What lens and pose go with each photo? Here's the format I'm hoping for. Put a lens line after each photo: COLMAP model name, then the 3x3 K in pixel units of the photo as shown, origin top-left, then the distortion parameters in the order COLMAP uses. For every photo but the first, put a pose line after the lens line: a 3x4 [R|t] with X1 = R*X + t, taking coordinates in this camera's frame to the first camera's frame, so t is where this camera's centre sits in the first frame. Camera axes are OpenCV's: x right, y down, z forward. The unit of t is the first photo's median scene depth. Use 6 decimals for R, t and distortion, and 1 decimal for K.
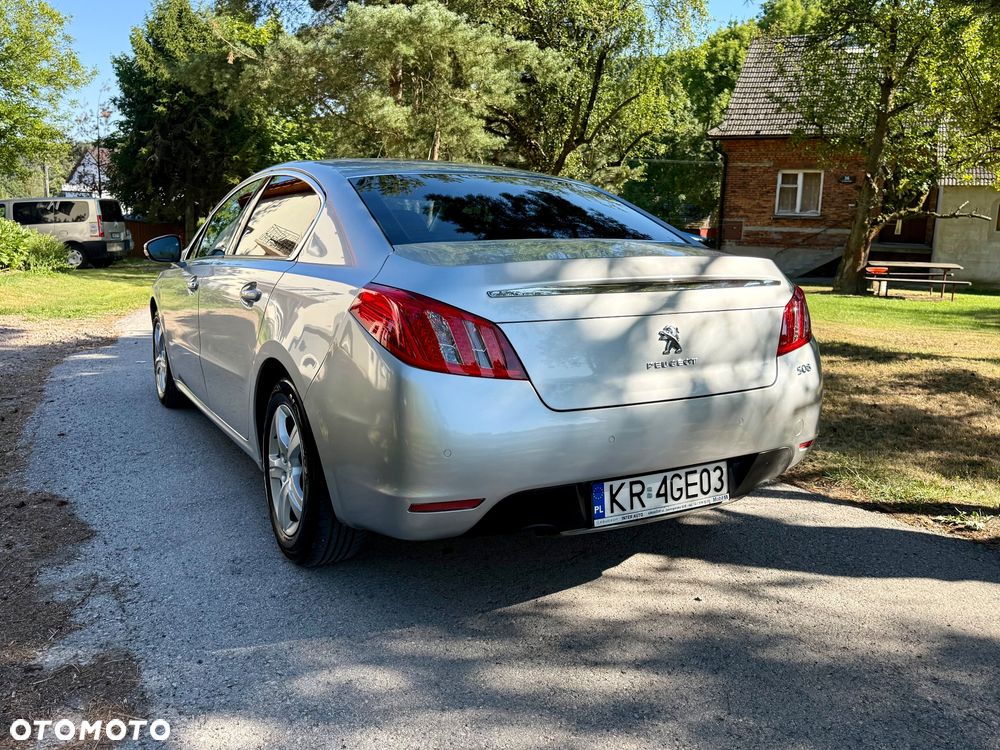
lens RADIAL K [[856.9, 0, 525.9], [0, 856.9, 351.6], [0, 0, 1]] dist [0.096368, -0.150734]
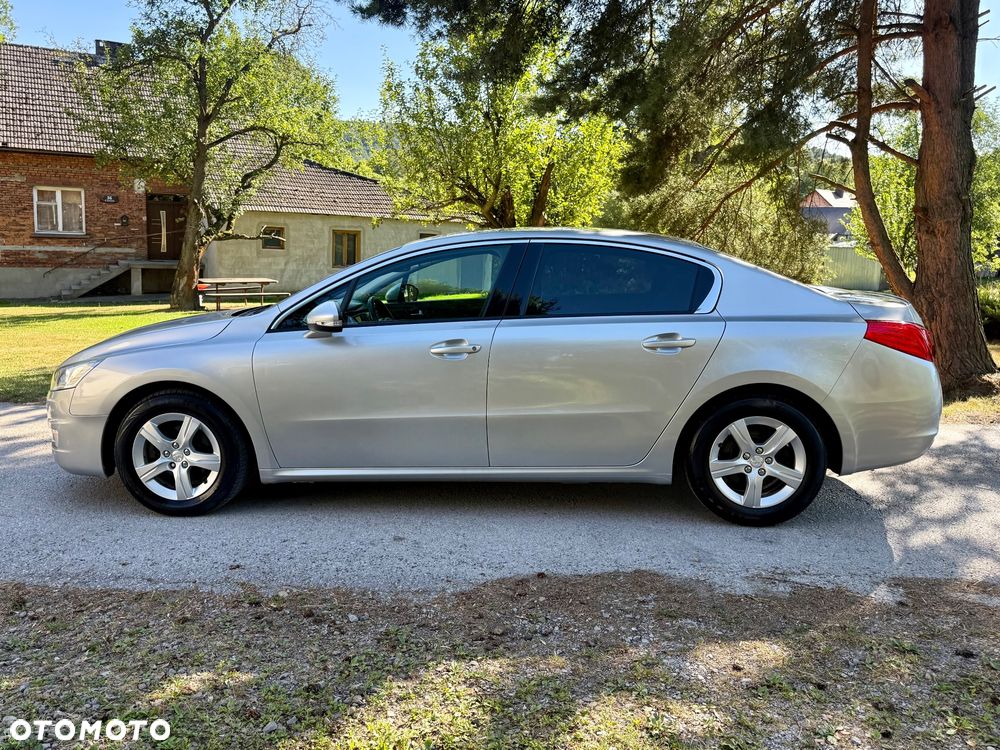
lens RADIAL K [[813.6, 0, 526.9], [0, 813.6, 374.1], [0, 0, 1]] dist [0.007517, -0.004938]
pose [[0.536915, -0.144786, 0.831119, -0.321341], [0.124767, 0.987957, 0.091506, -0.035371], [-0.834359, 0.054566, 0.548514, 0.122320]]
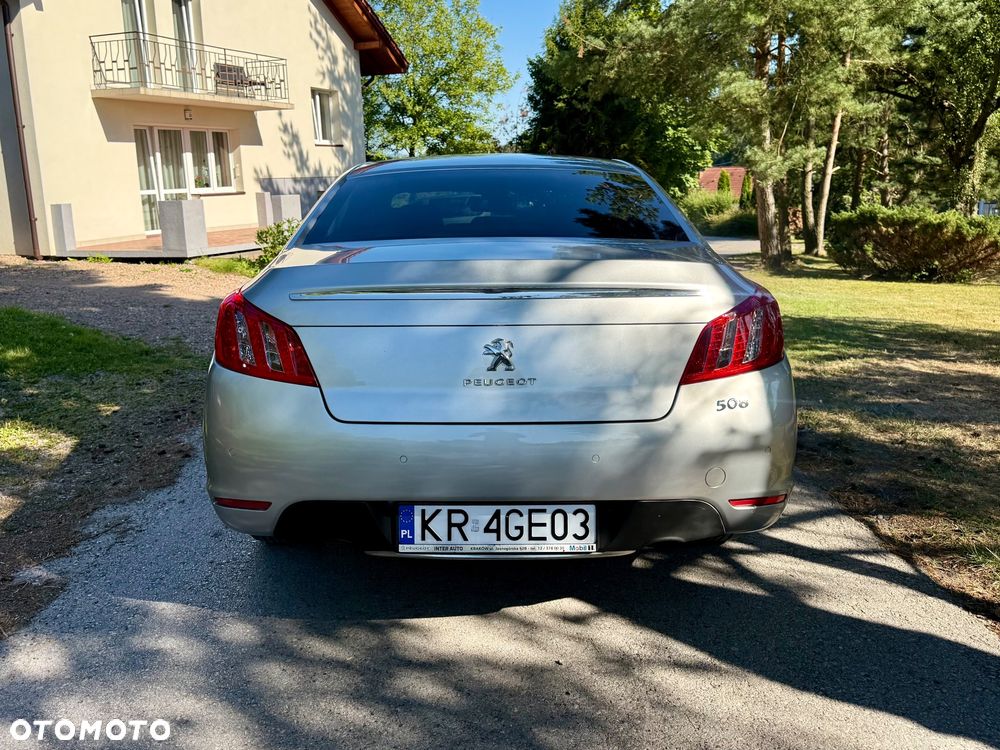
lens RADIAL K [[874.7, 0, 459.3], [0, 874.7, 334.6], [0, 0, 1]] dist [0.100566, -0.143693]
pose [[0.845742, 0.054093, -0.530843, 0.107953], [-0.055947, 0.998354, 0.012597, -0.007760], [0.530651, 0.019045, 0.847377, 0.039450]]
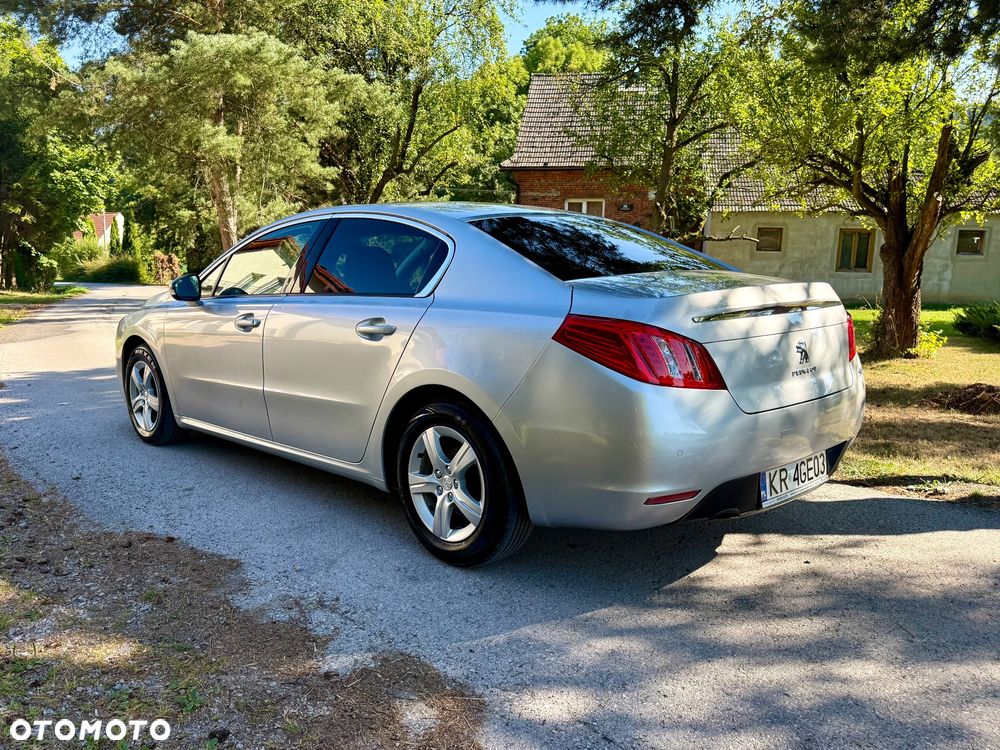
lens RADIAL K [[833.1, 0, 478.4], [0, 833.1, 374.6], [0, 0, 1]] dist [0.152448, -0.266634]
pose [[0.974605, -0.049323, 0.218431, -0.097504], [0.048954, 0.998776, 0.007104, -0.002224], [-0.218514, 0.003770, 0.975827, -0.013985]]
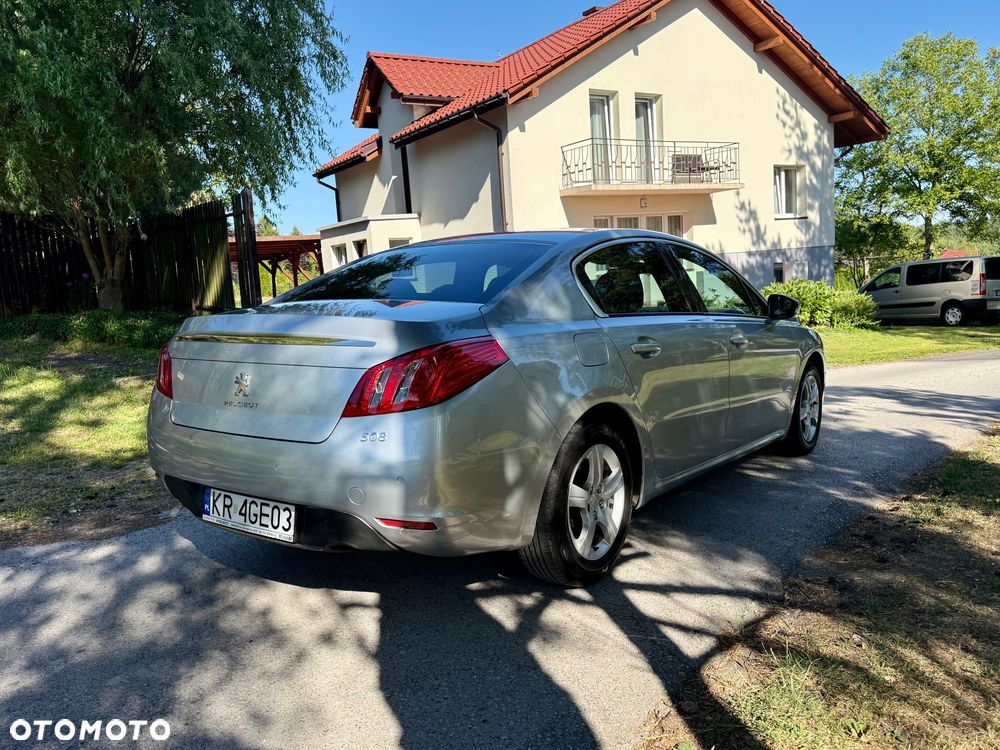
lens RADIAL K [[790.4, 0, 455.8], [0, 790.4, 374.5], [0, 0, 1]] dist [0.064739, -0.069861]
pose [[0.347801, 0.073453, -0.934687, 0.232218], [-0.104564, 0.993746, 0.039186, -0.018257], [0.931719, 0.084106, 0.353306, 0.157583]]
